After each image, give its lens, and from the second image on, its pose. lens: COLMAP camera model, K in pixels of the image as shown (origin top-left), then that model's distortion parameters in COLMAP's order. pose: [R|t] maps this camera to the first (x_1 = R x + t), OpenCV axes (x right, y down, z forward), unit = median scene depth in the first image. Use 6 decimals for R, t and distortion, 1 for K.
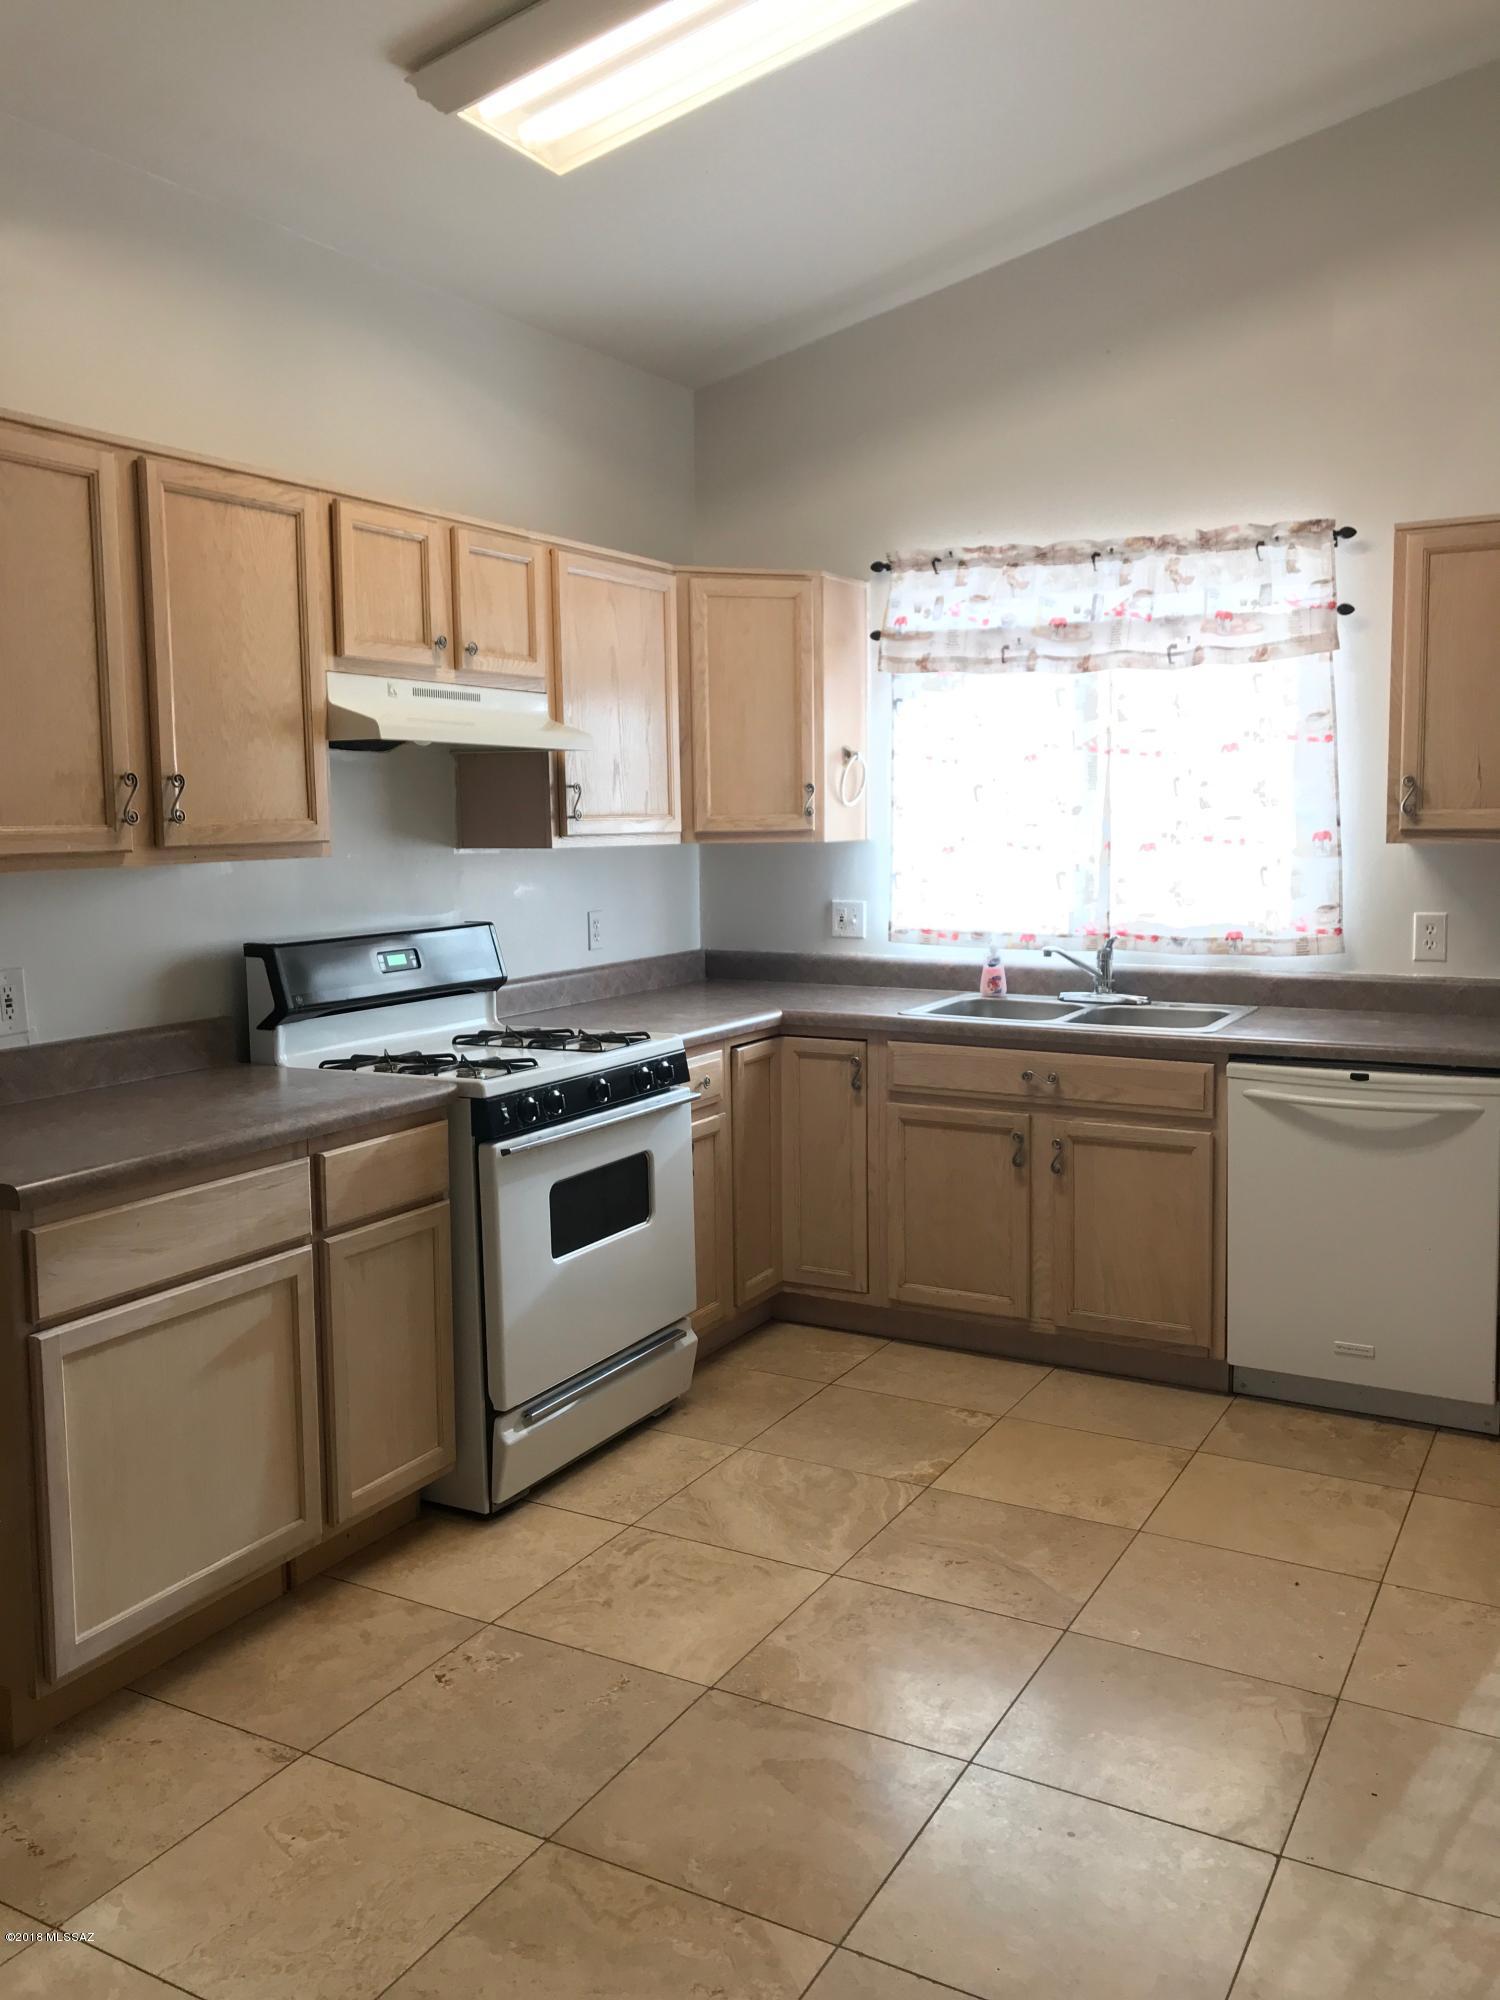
lens RADIAL K [[1634.5, 0, 750.9], [0, 1634.5, 1003.1], [0, 0, 1]] dist [0.039811, -0.046582]
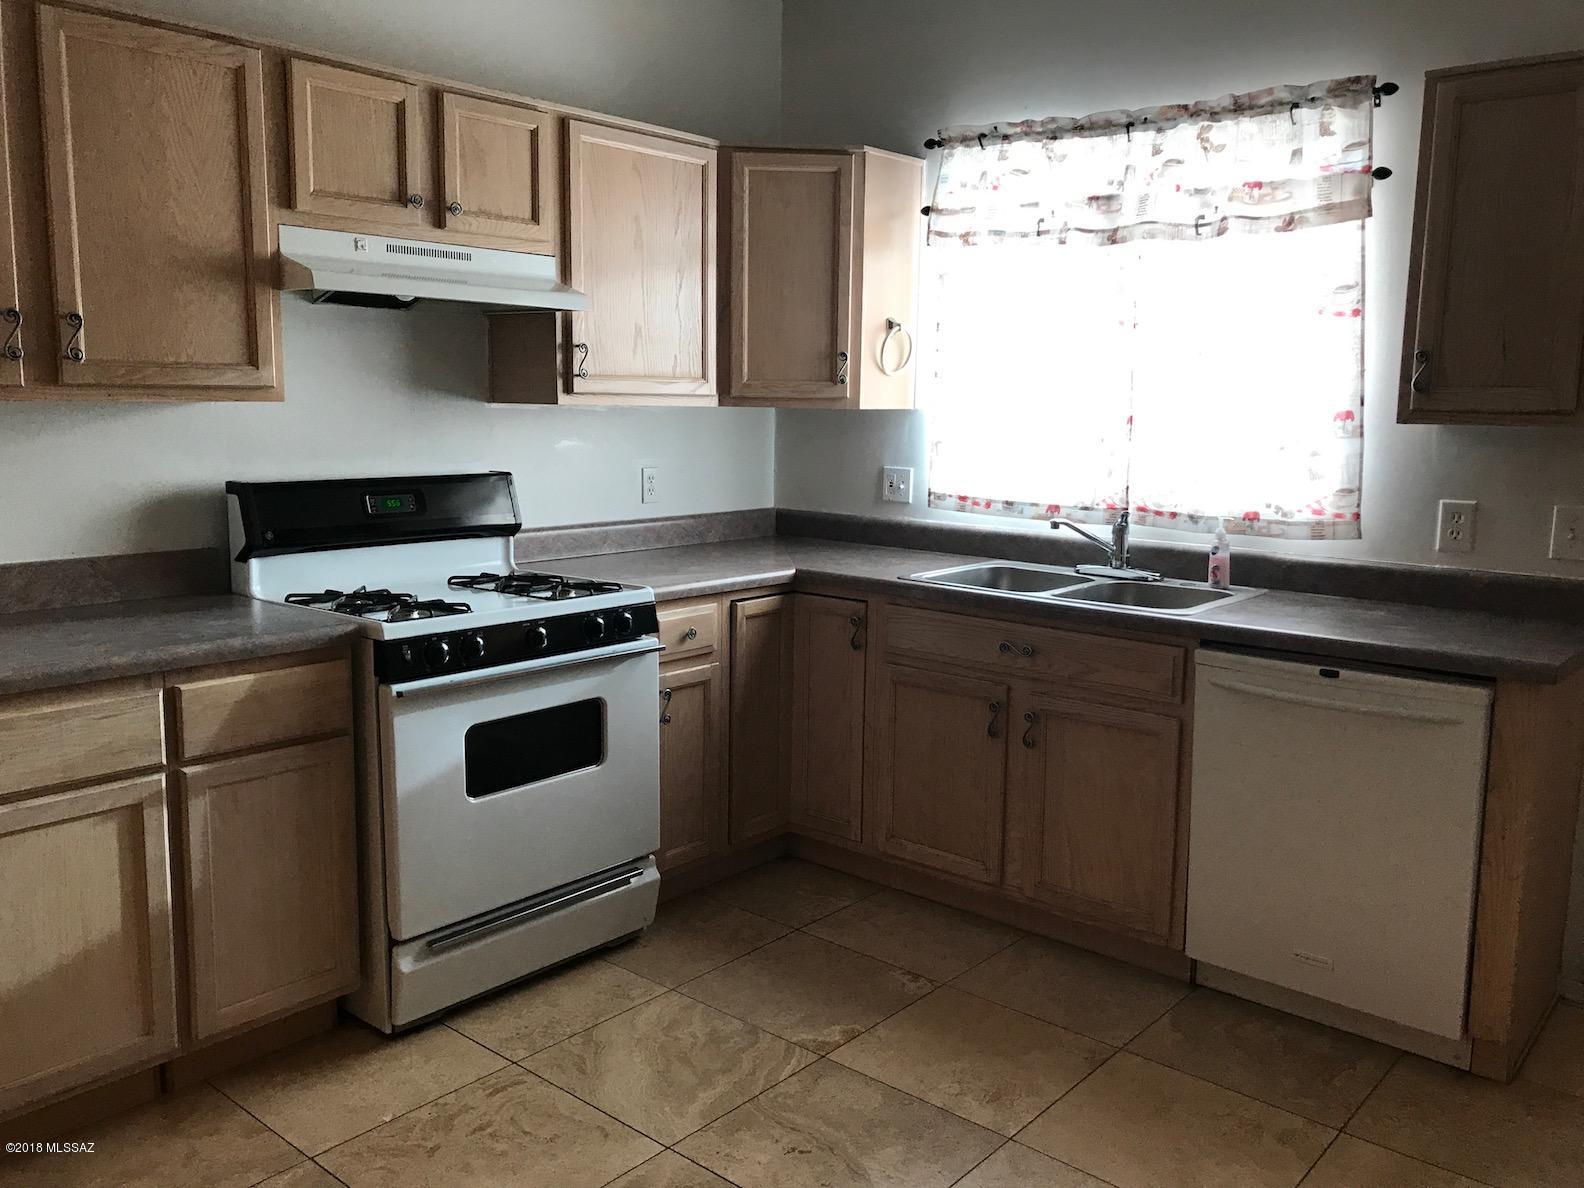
lens RADIAL K [[1294.5, 0, 786.8], [0, 1294.5, 589.2], [0, 0, 1]] dist [0.039811, -0.046582]
pose [[0.978349, 0.056131, -0.199204, 0.197965], [-0.049812, 0.998088, 0.036594, -0.013229], [0.200877, -0.025879, 0.979275, 0.201812]]
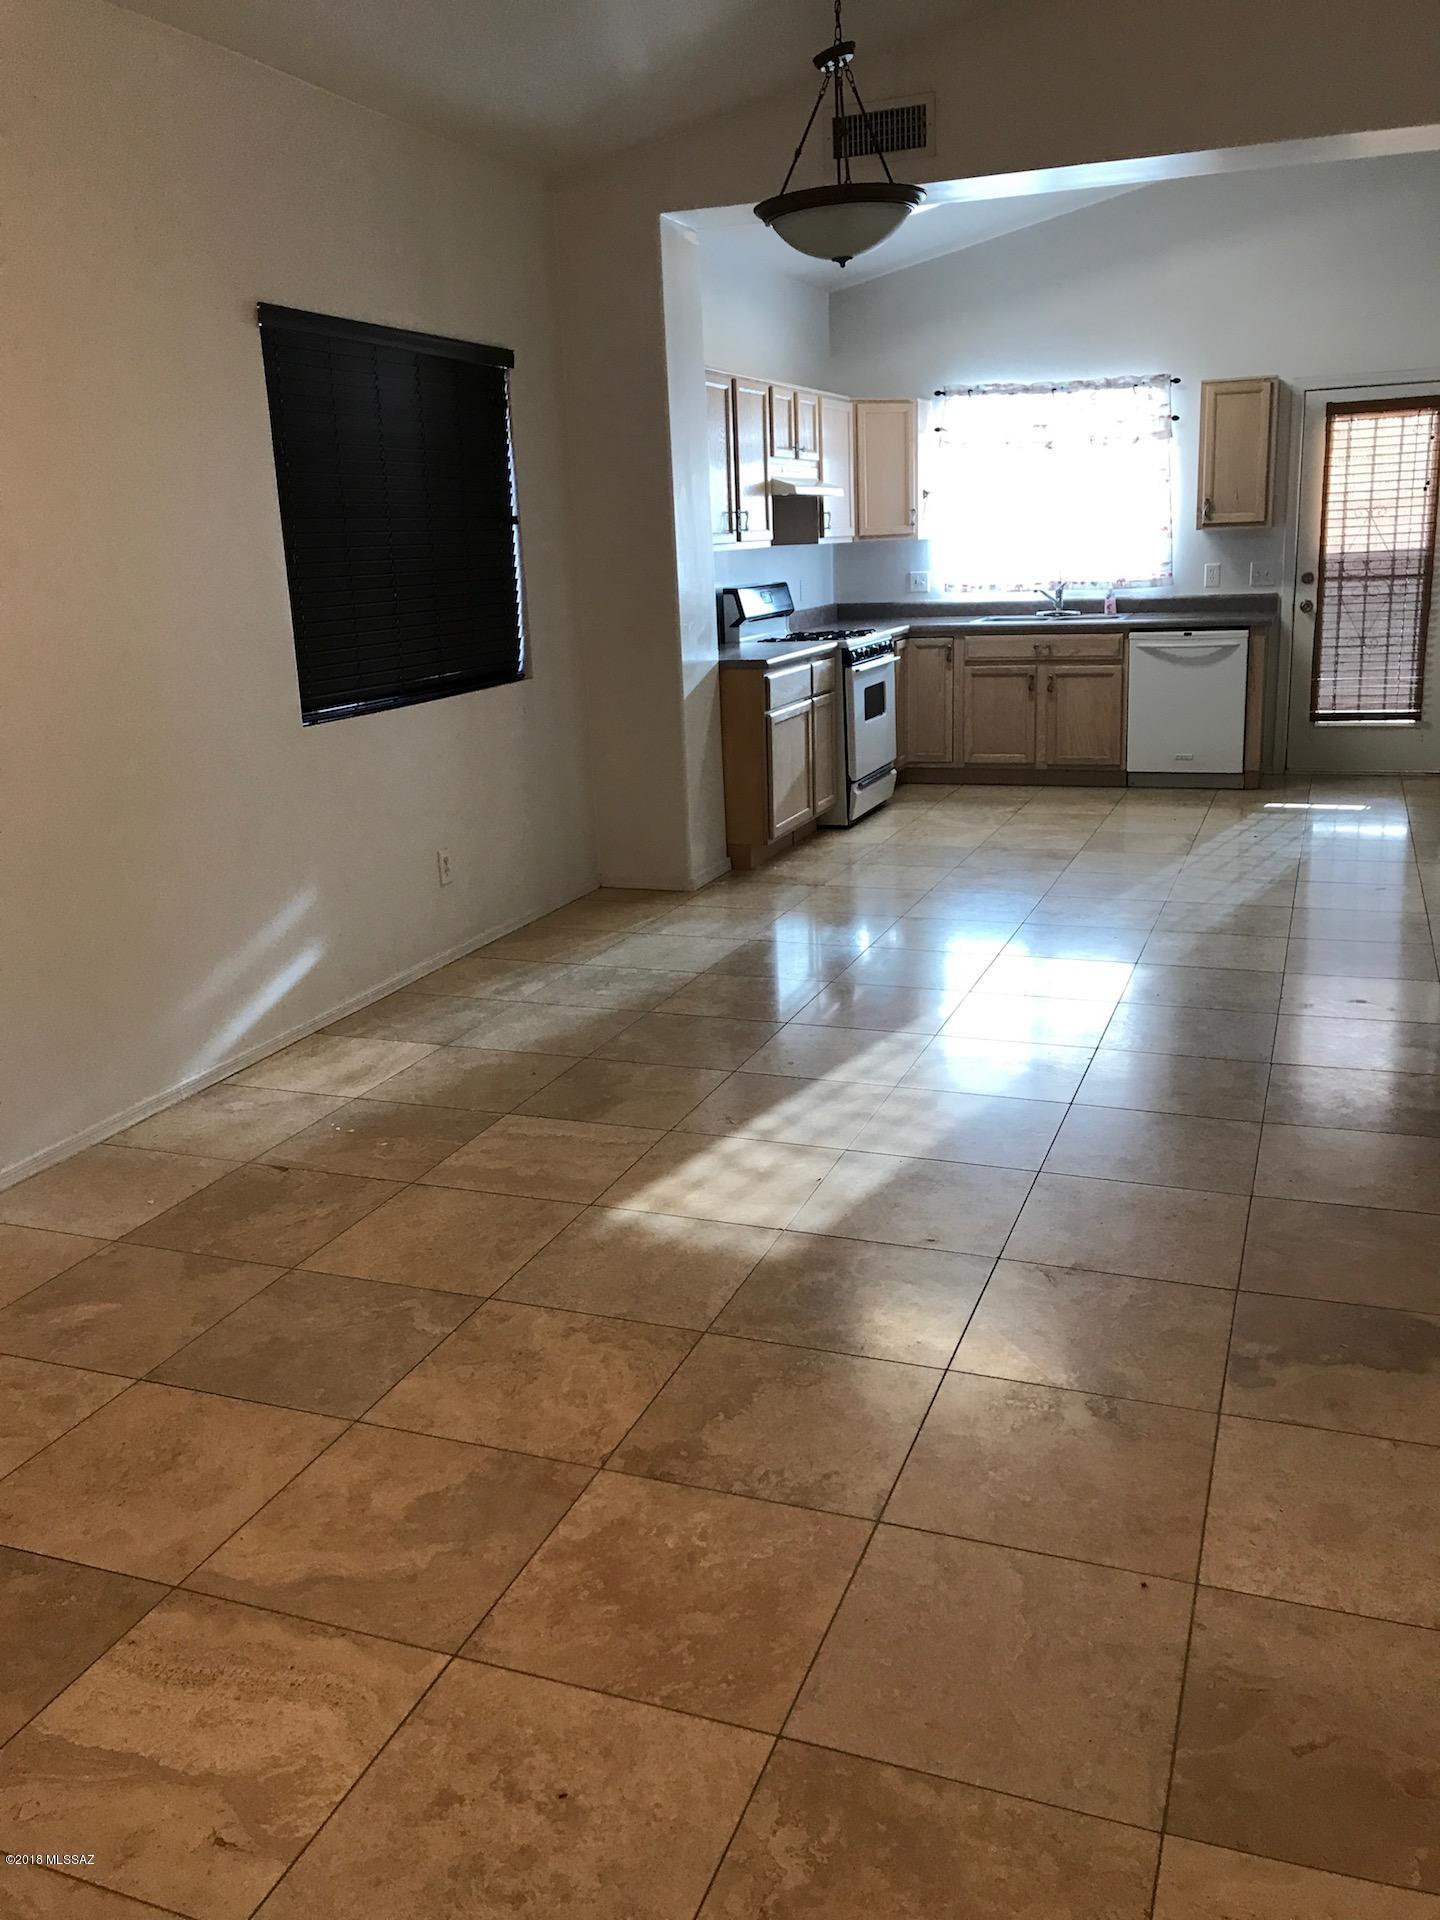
lens RADIAL K [[1569.1, 0, 721.7], [0, 1569.1, 955.9], [0, 0, 1]] dist [0.039811, -0.046582]
pose [[0.989691, -0.061295, 0.129442, -0.540782], [0.042593, 0.988863, 0.142602, 0.135778], [-0.136741, -0.135618, 0.981280, -1.045597]]
